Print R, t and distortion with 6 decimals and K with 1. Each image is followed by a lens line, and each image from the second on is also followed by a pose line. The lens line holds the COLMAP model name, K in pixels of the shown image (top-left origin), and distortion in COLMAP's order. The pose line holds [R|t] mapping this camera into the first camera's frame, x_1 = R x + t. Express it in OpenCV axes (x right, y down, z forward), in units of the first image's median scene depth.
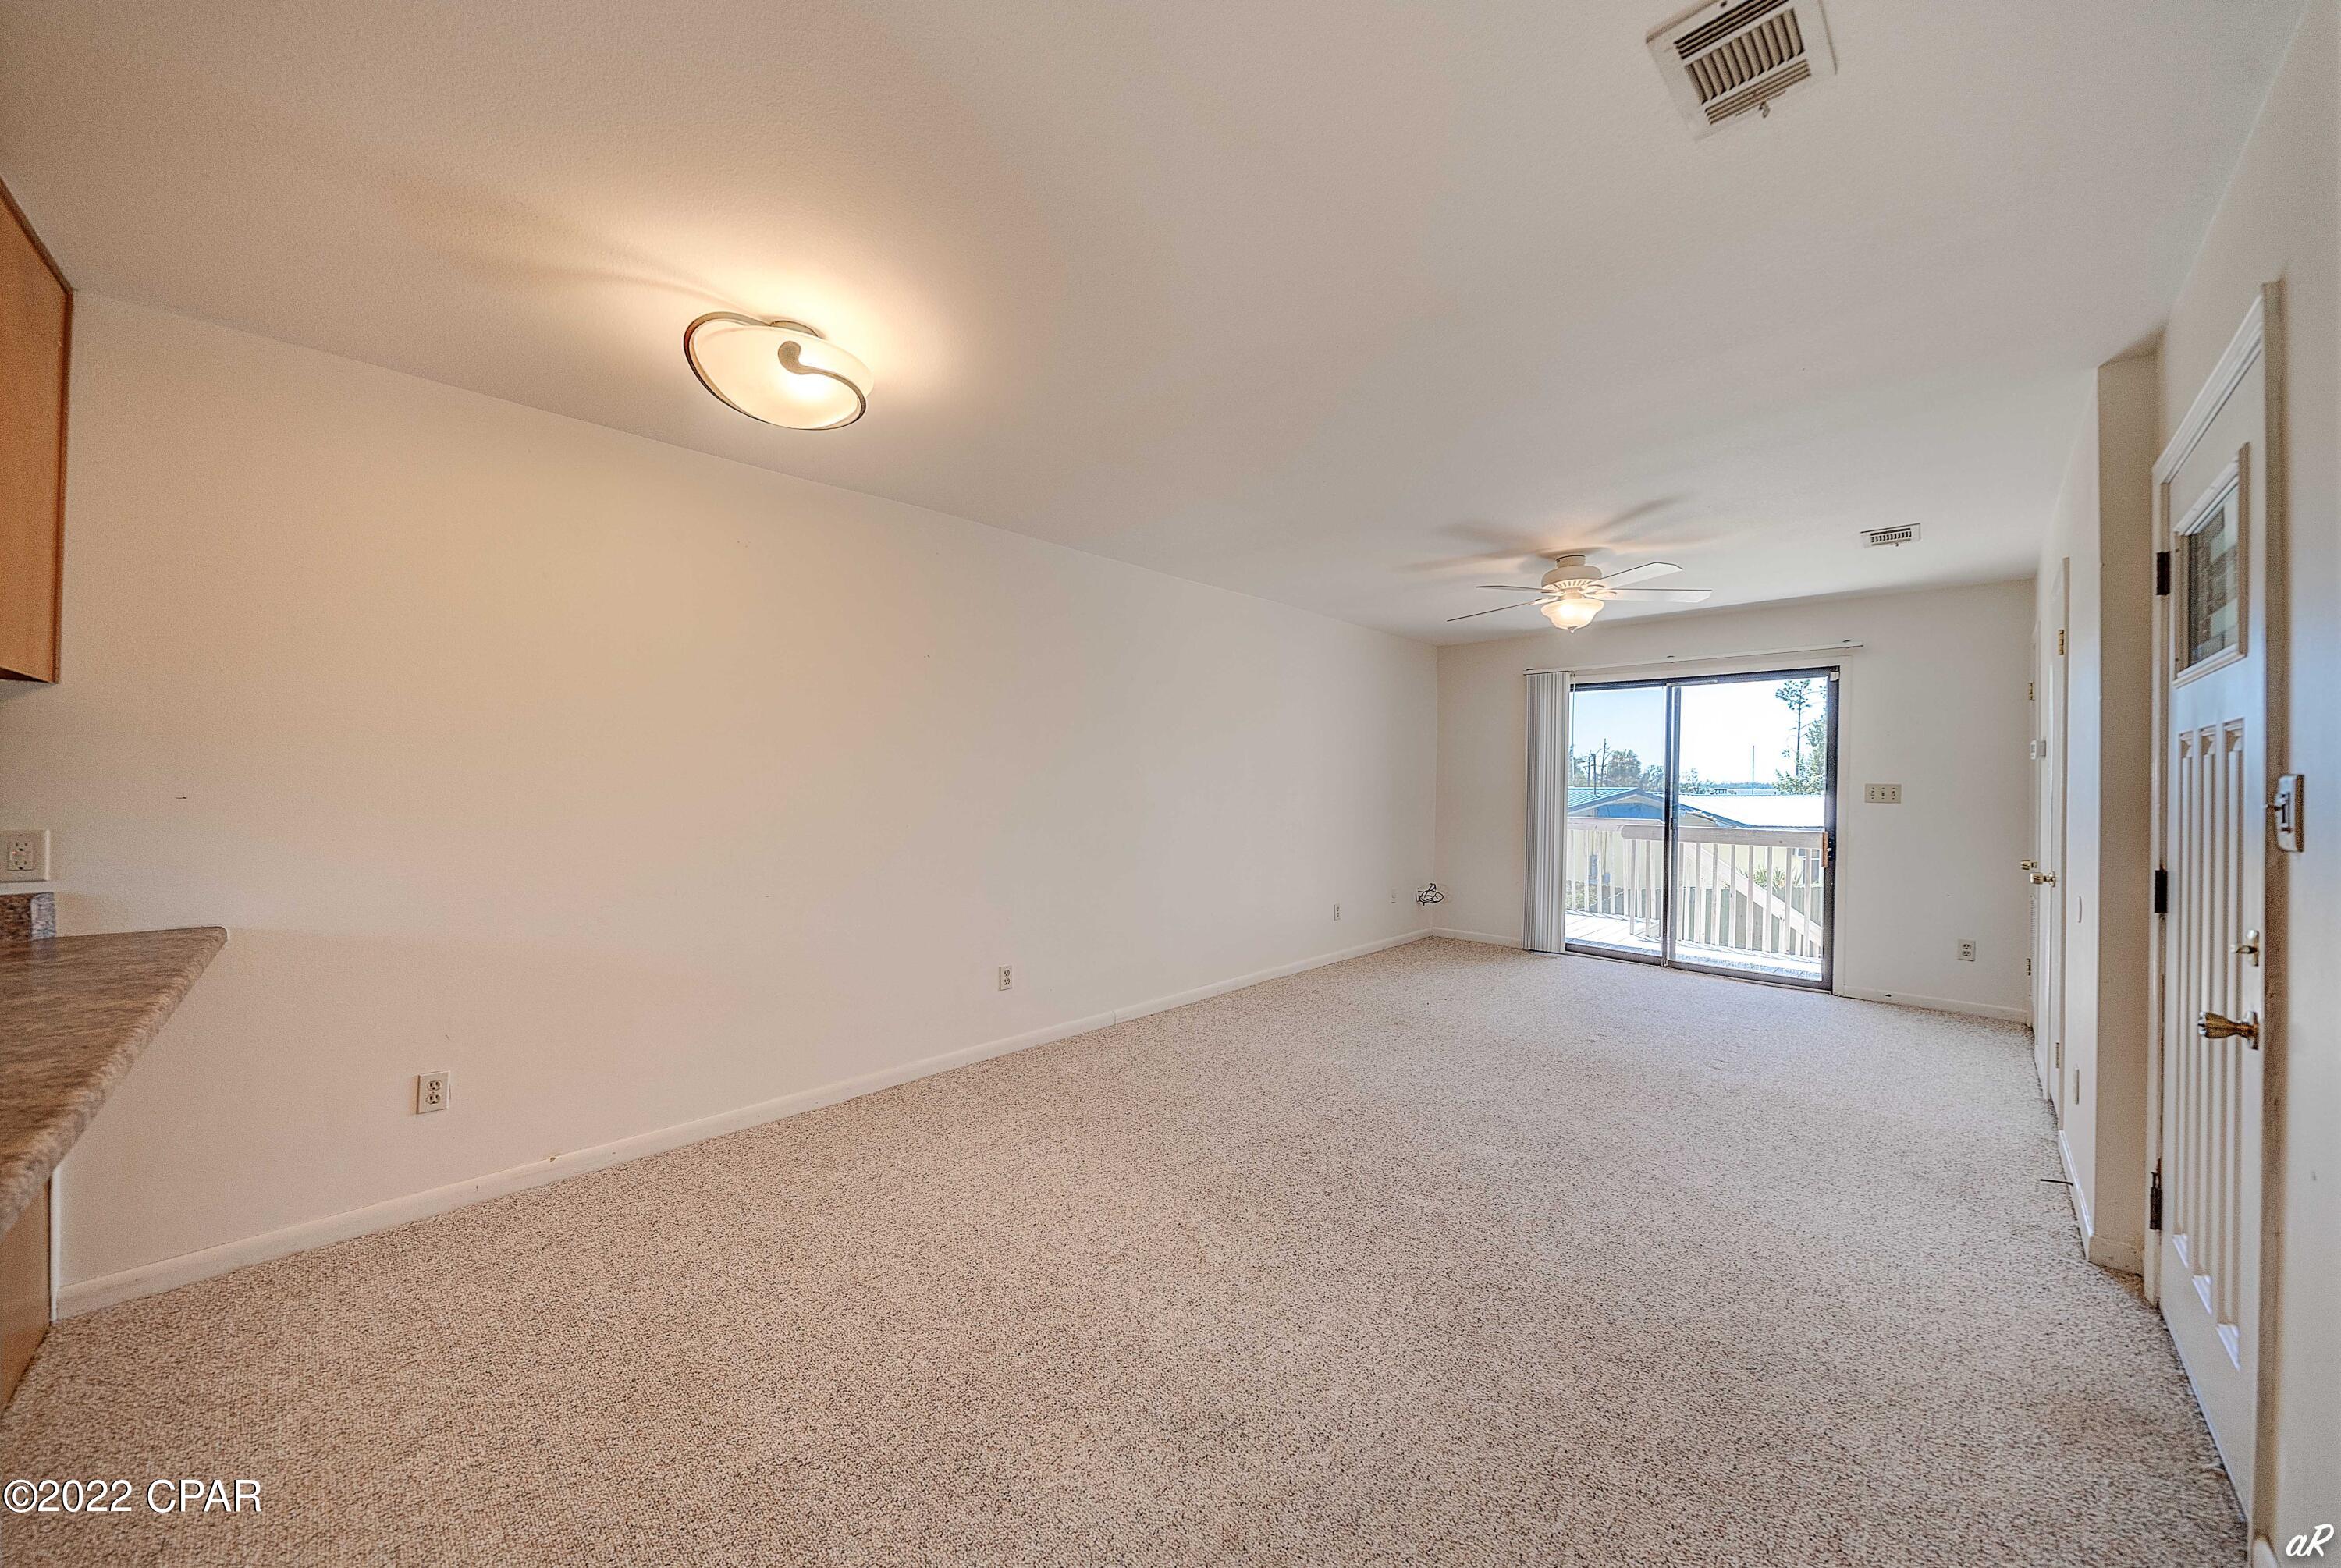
lens RADIAL K [[811.6, 0, 1151.5], [0, 811.6, 780.8], [0, 0, 1]] dist [-0.000795, -0.000139]
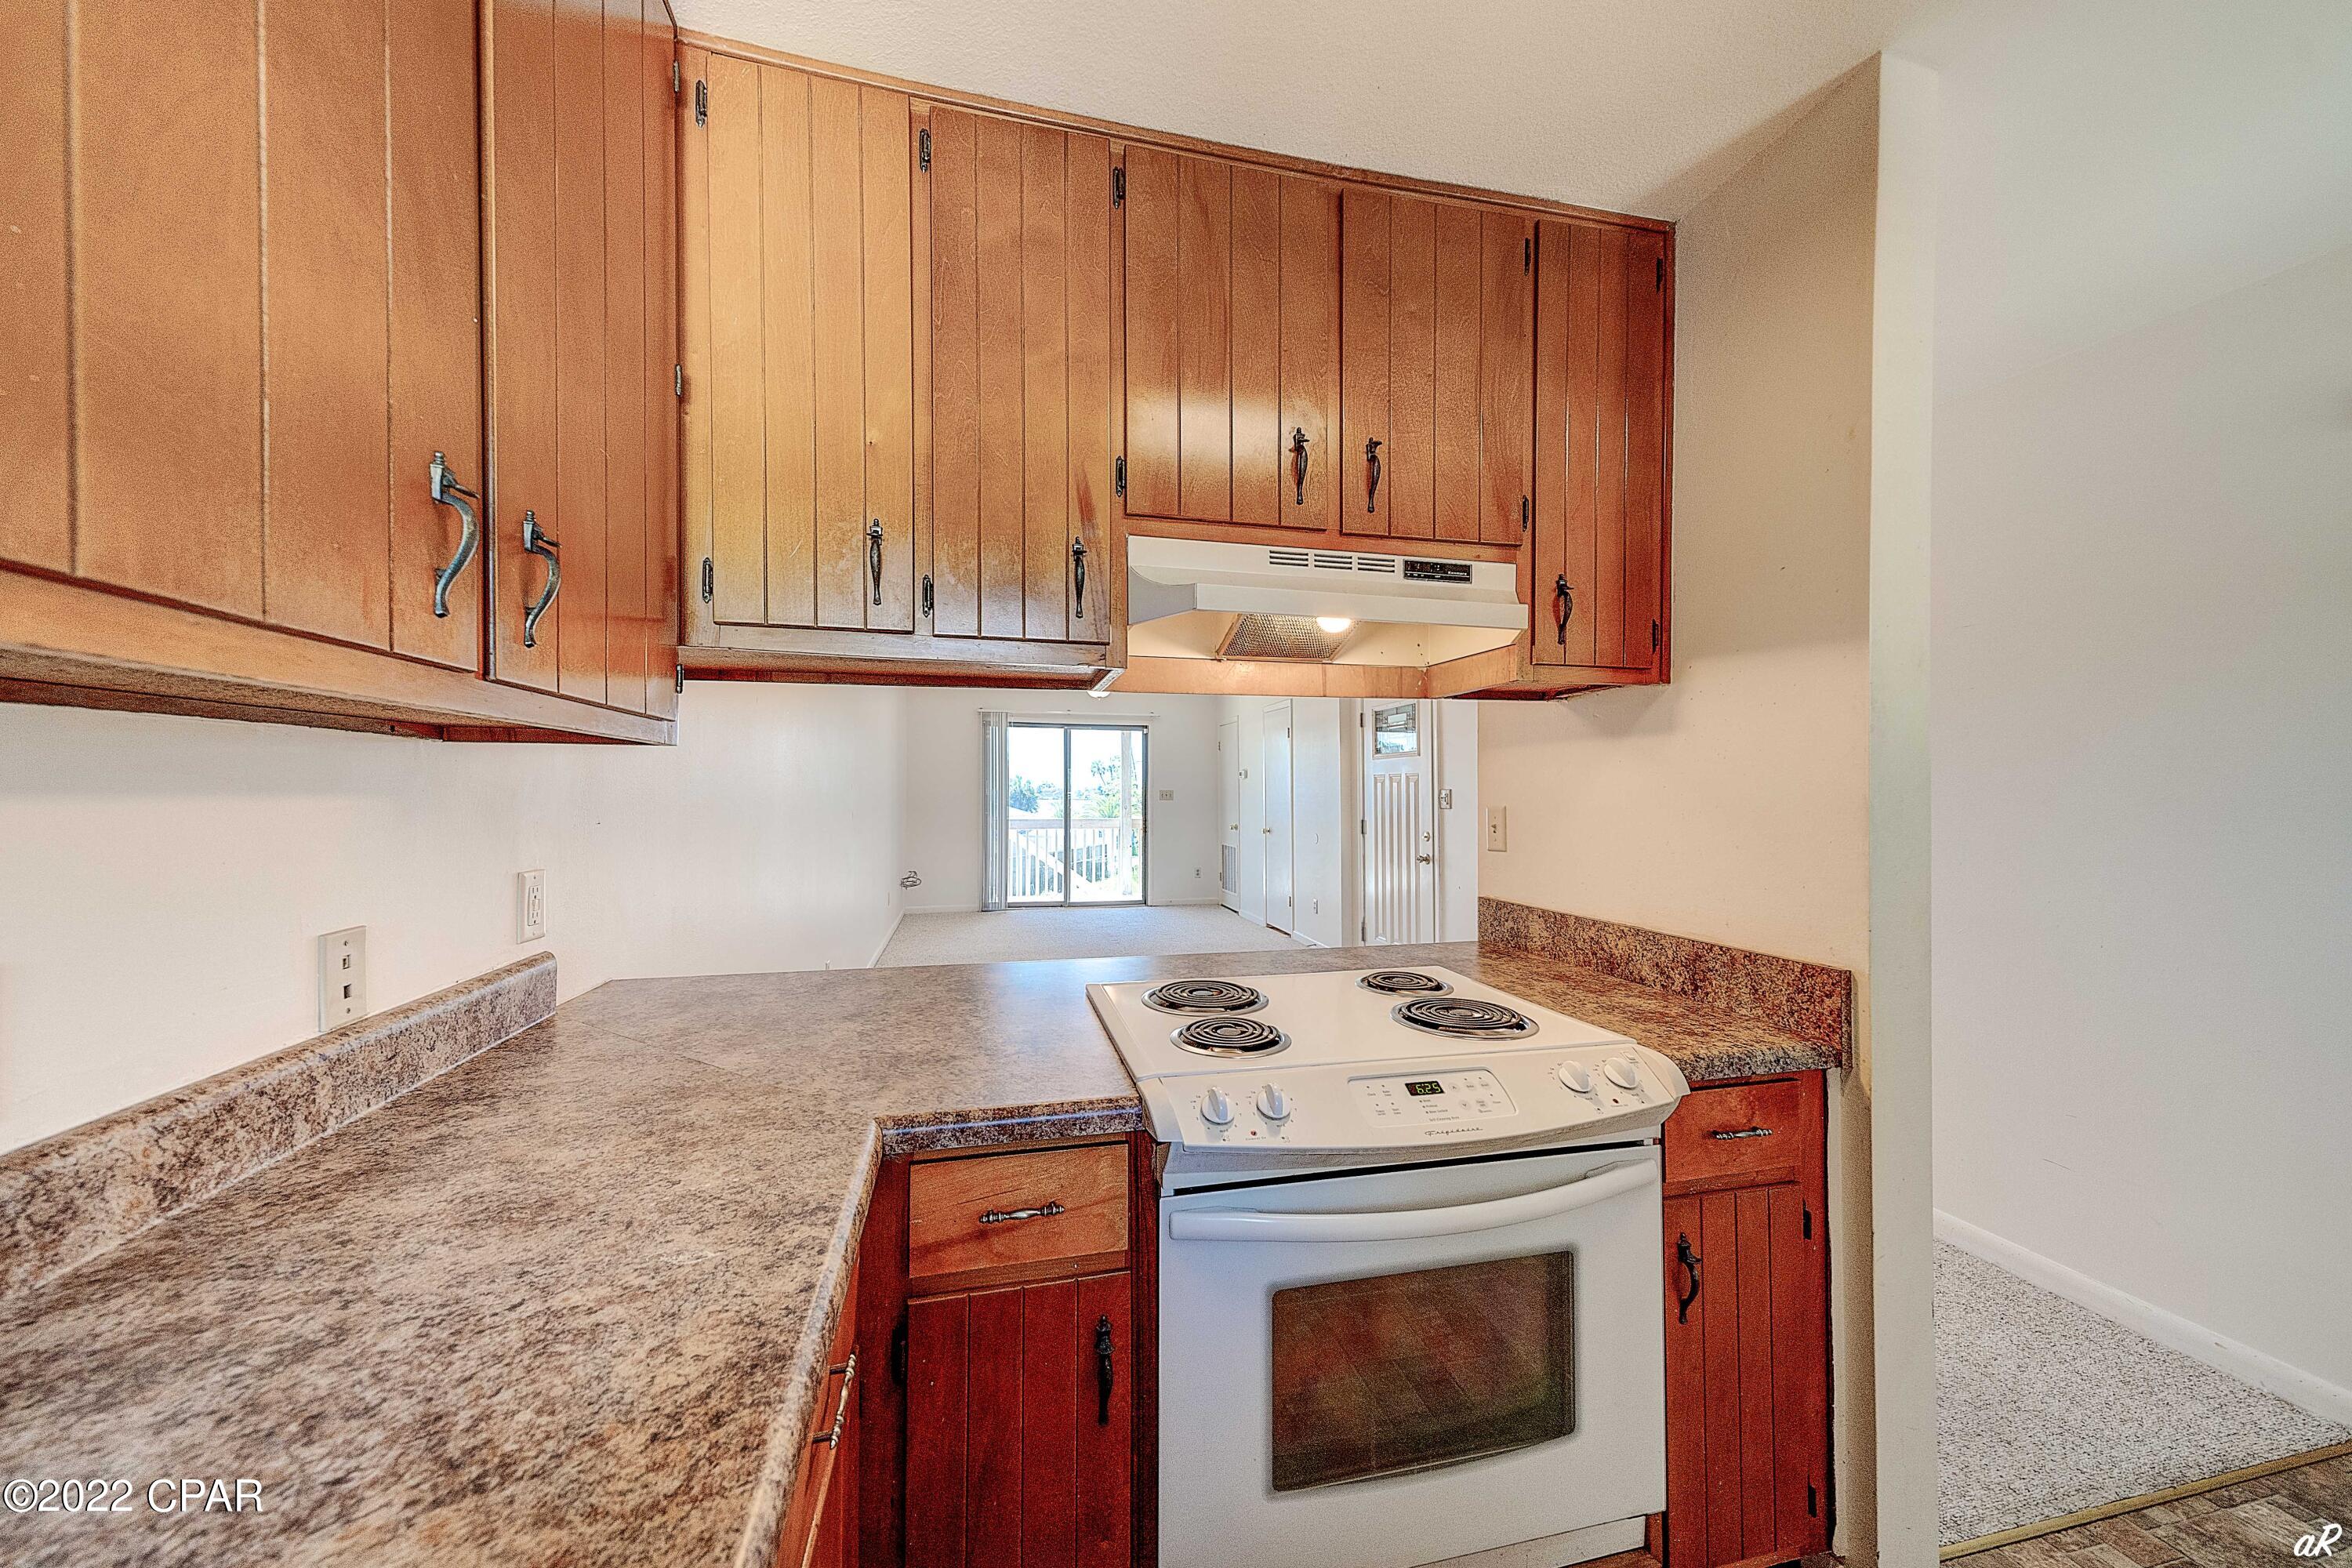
lens RADIAL K [[787.3, 0, 1164.6], [0, 787.3, 784.8], [0, 0, 1]] dist [0.026790, -0.000026]
pose [[0.530109, 0.000729, 0.847929, -0.644621], [0.001070, 0.999998, -0.001529, -0.006010], [-0.847929, 0.001718, 0.530108, 0.031827]]
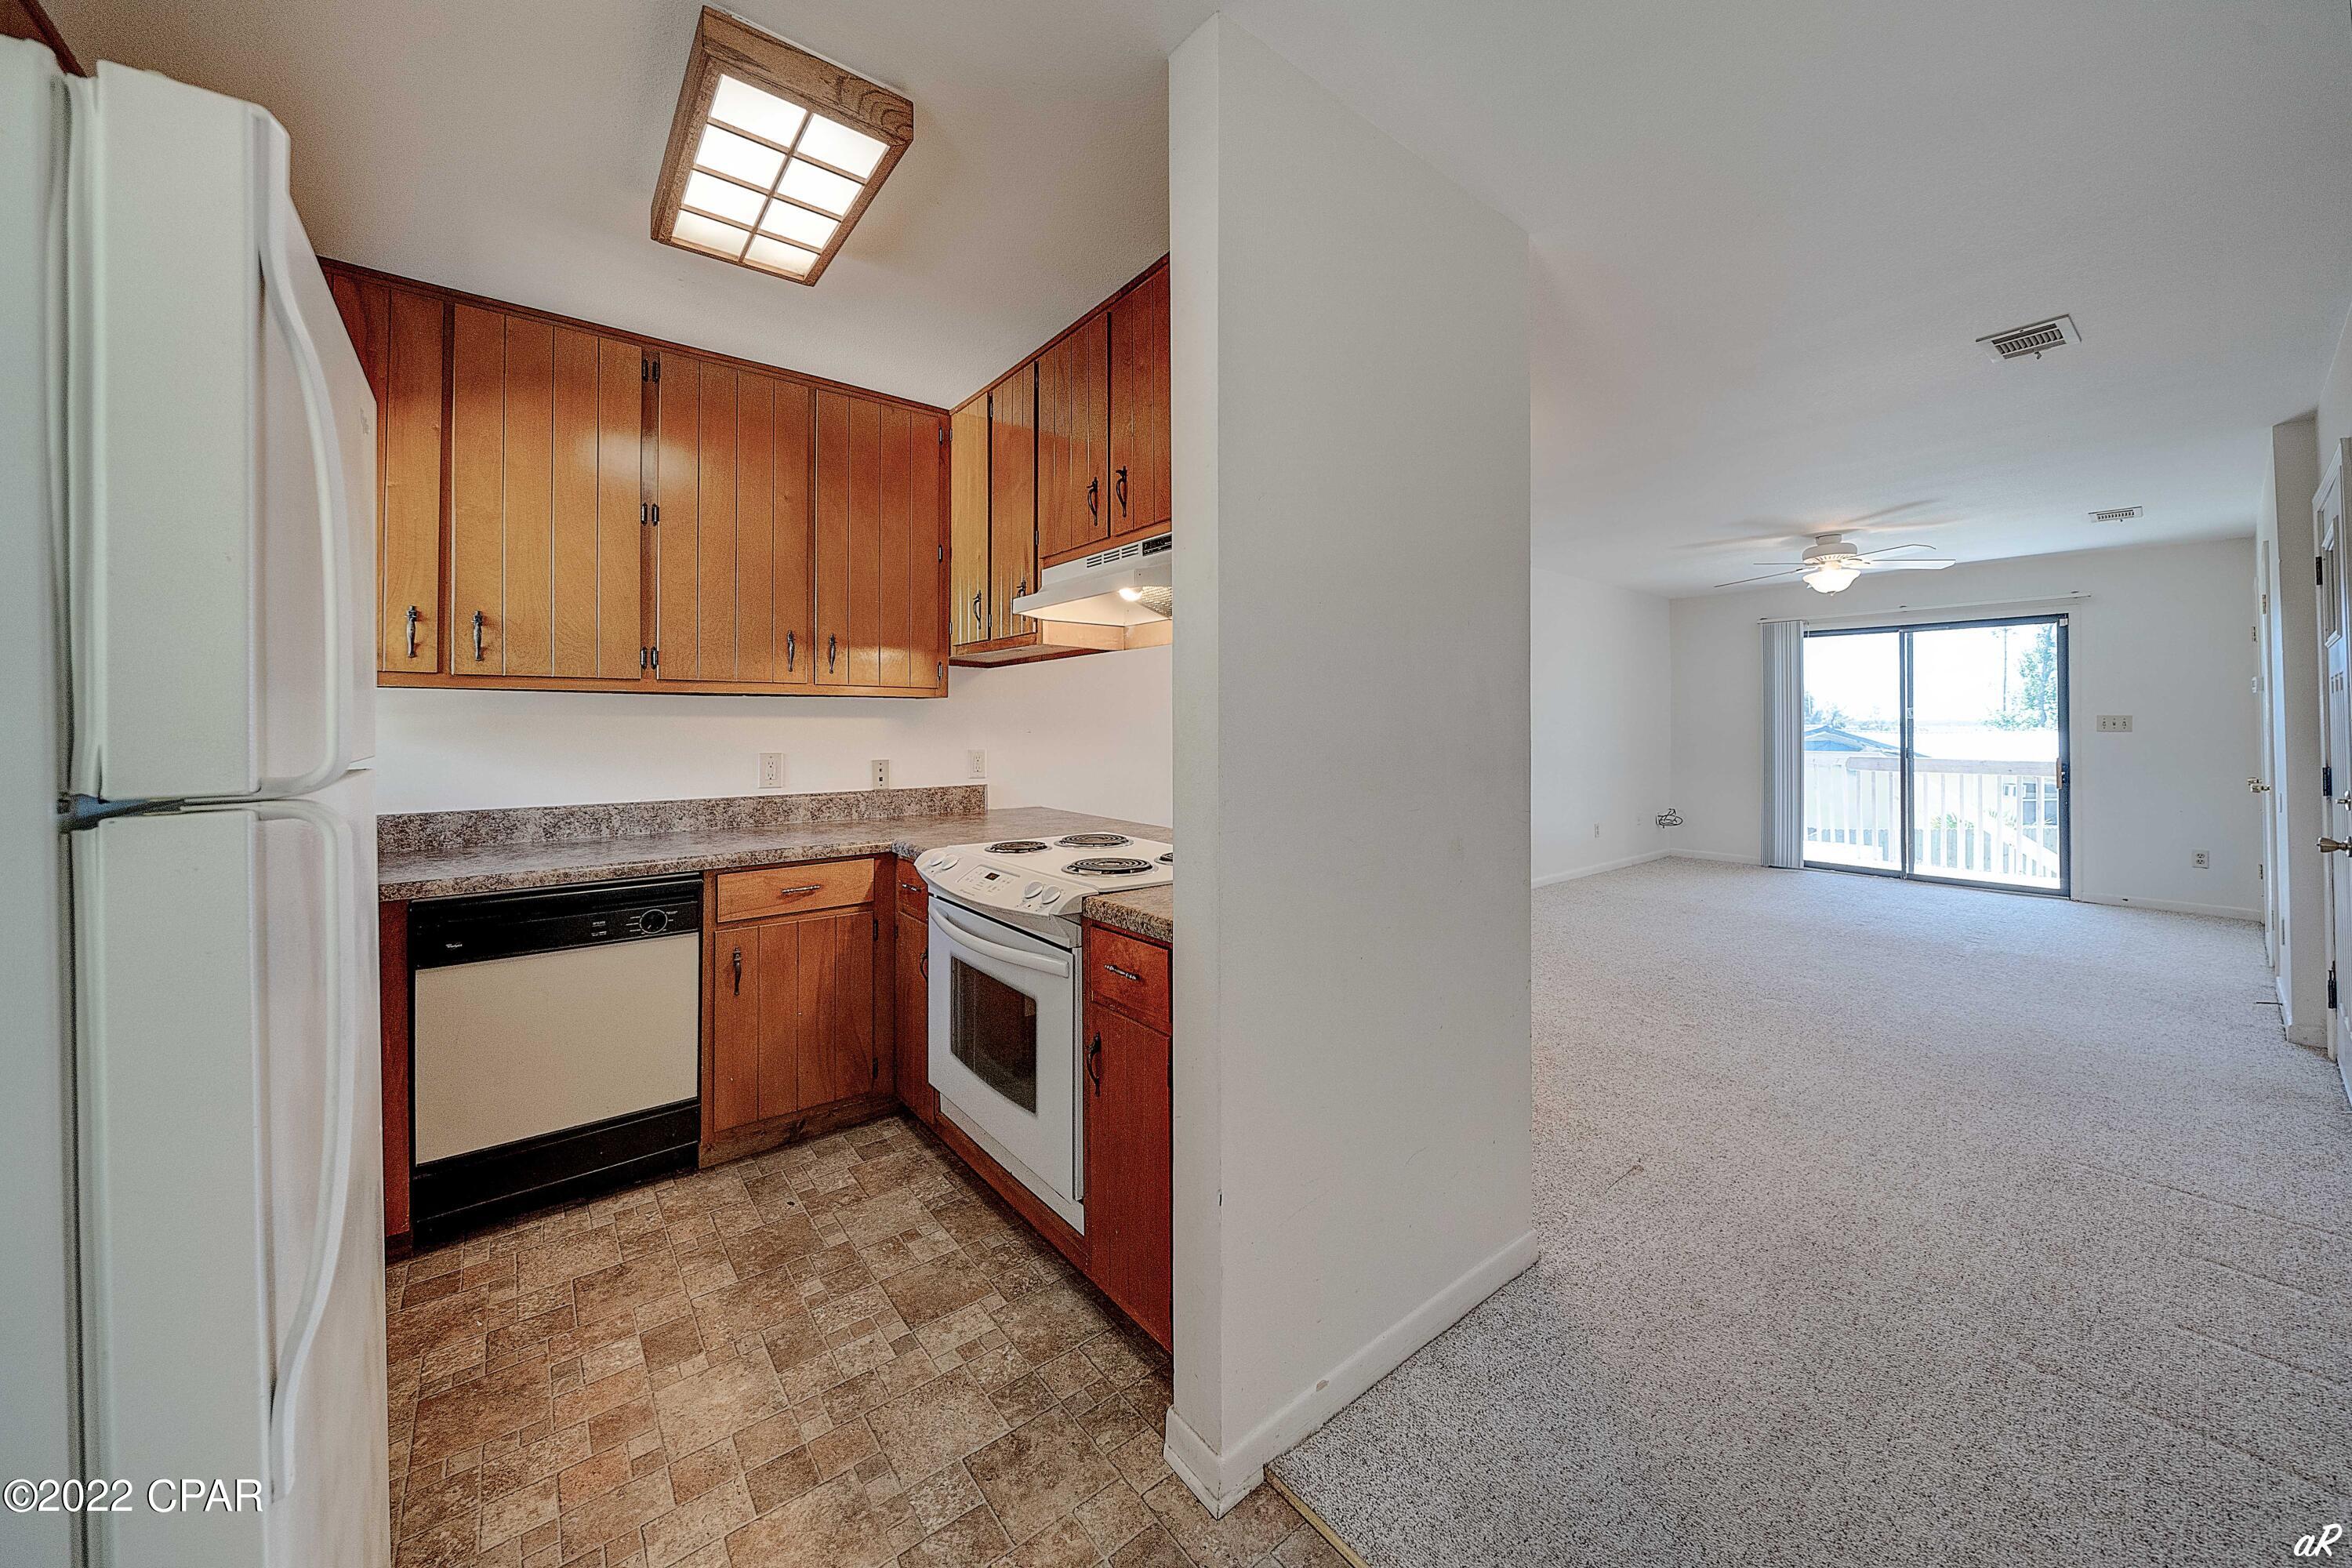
lens RADIAL K [[830.6, 0, 1173.1], [0, 830.6, 708.4], [0, 0, 1]] dist [-0.001367, -0.000323]
pose [[0.993690, -0.012463, -0.111468, -0.286453], [0.010235, 0.999737, -0.020538, 0.004247], [0.111694, 0.019267, 0.993556, -0.309180]]
